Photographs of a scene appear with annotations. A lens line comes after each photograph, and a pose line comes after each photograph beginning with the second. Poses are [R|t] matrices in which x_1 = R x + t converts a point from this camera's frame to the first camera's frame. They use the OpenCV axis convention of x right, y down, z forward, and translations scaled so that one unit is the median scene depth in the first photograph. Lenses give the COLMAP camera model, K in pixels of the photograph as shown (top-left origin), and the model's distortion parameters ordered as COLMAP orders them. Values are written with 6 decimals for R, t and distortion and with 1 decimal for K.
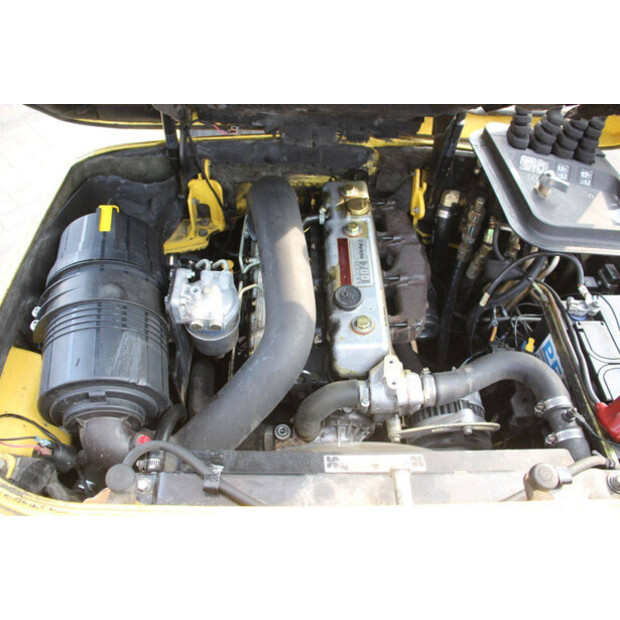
lens RADIAL K [[508.8, 0, 308.4], [0, 508.8, 309.2], [0, 0, 1]] dist [-0.165014, 0.133388]
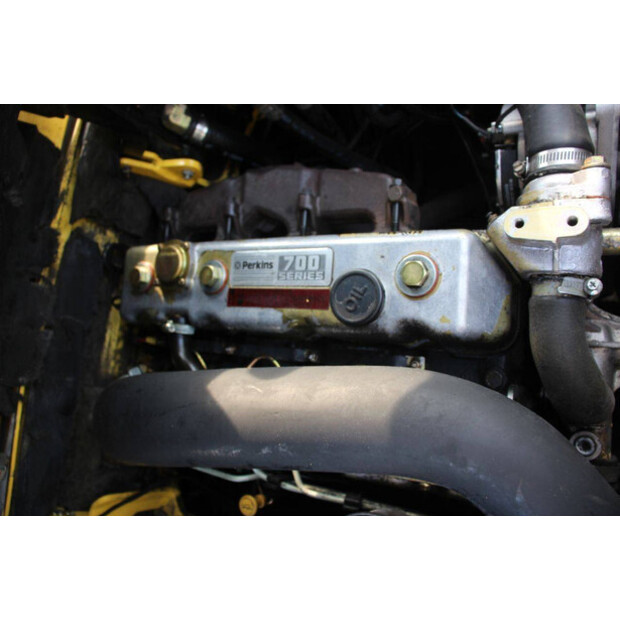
lens RADIAL K [[508.8, 0, 312.0], [0, 508.8, 308.4], [0, 0, 1]] dist [-0.165014, 0.133388]
pose [[0.108998, -0.989261, 0.097378, 0.010445], [0.985836, 0.120140, 0.117023, -0.107031], [-0.127465, 0.083243, 0.988344, 0.422461]]
